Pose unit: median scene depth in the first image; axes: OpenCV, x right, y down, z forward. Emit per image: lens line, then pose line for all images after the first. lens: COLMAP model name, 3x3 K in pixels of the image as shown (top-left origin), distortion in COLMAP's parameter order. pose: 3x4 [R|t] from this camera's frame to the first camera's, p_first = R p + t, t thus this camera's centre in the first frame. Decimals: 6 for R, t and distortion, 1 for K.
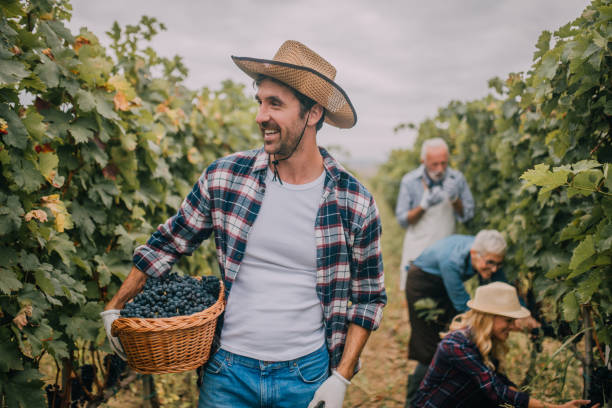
lens RADIAL K [[576.3, 0, 306.0], [0, 576.3, 204.0], [0, 0, 1]] dist [-0.015297, 0.008092]
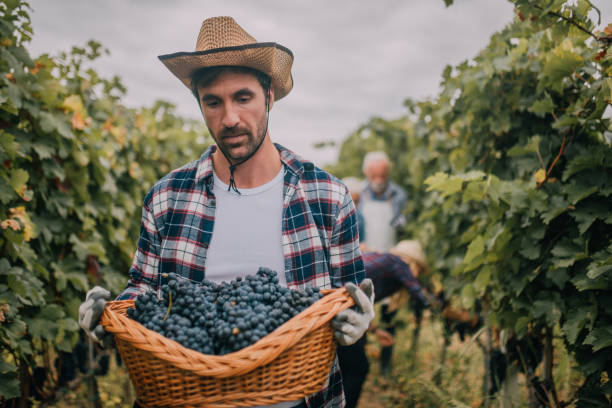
lens RADIAL K [[576.3, 0, 306.0], [0, 576.3, 204.0], [0, 0, 1]] dist [-0.015297, 0.008092]
pose [[0.991027, -0.005480, 0.133548, -0.030264], [0.008620, 0.999699, -0.022949, 0.006971], [-0.133382, 0.023895, 0.990777, -0.123756]]
